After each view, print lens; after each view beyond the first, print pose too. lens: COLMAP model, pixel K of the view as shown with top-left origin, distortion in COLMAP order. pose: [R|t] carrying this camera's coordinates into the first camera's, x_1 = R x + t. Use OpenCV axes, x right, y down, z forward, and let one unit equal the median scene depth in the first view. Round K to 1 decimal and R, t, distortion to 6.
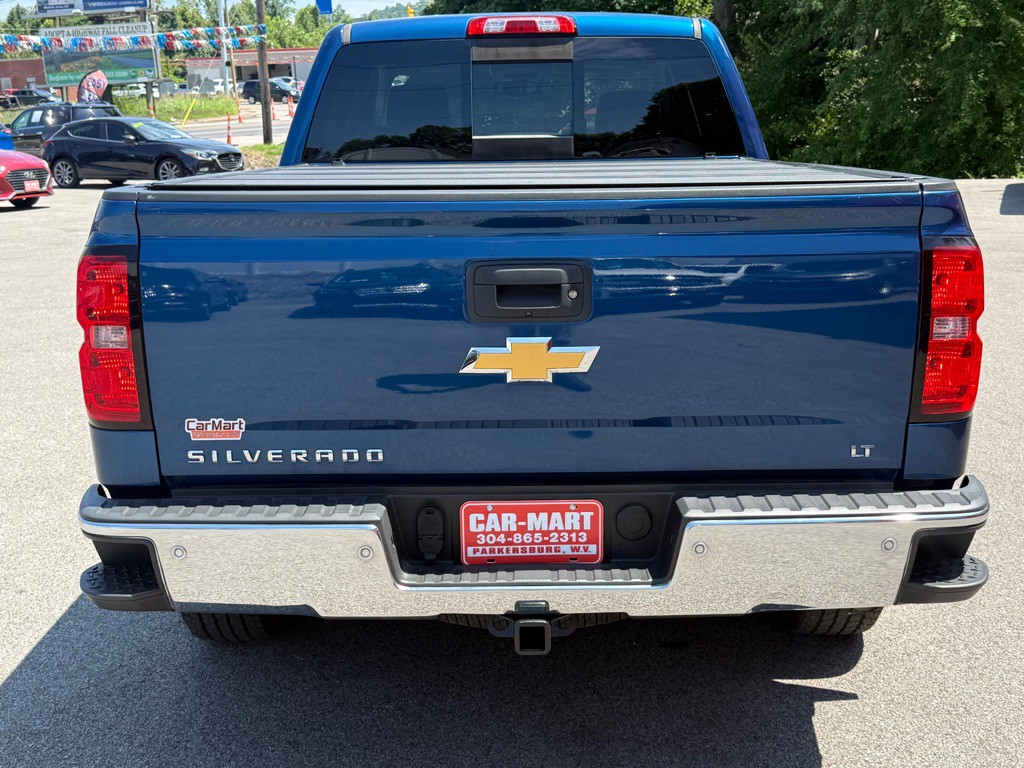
lens RADIAL K [[1236.4, 0, 512.0], [0, 1236.4, 384.0], [0, 0, 1]] dist [0.219119, -0.539938]
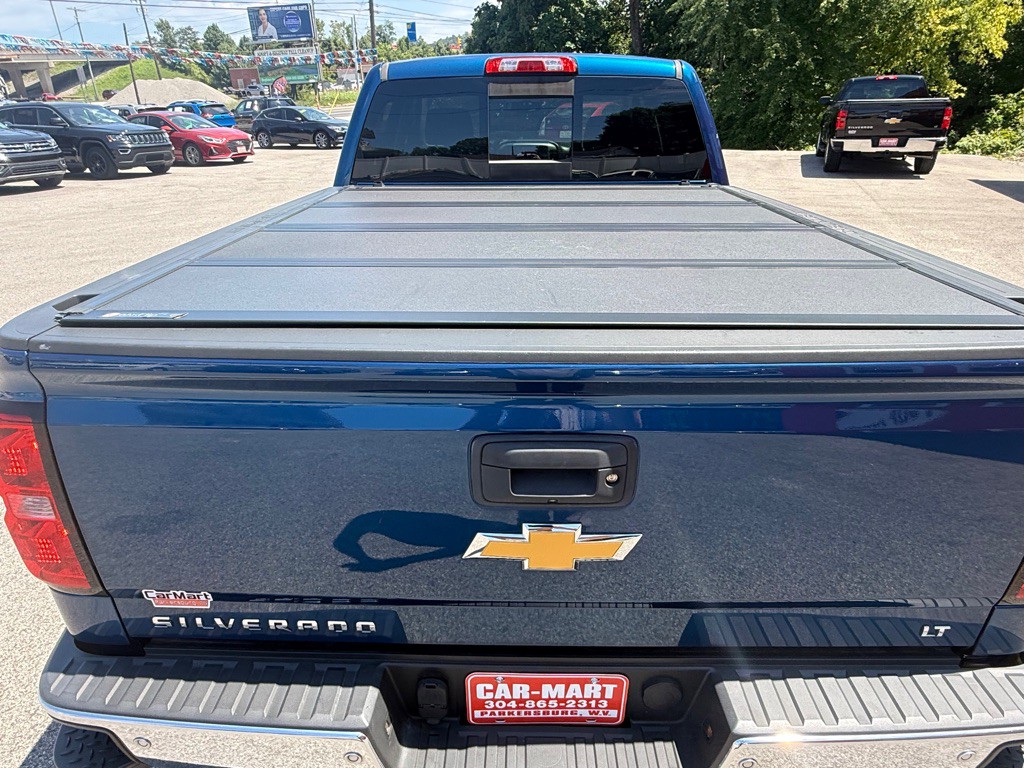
lens RADIAL K [[642.1, 0, 506.6], [0, 642.1, 388.6], [0, 0, 1]] dist [-0.002298, -0.000520]
pose [[0.999887, 0.012988, -0.007556, -0.011965], [-0.011143, 0.978270, 0.207035, -0.193691], [0.010081, -0.206927, 0.978304, 0.593205]]
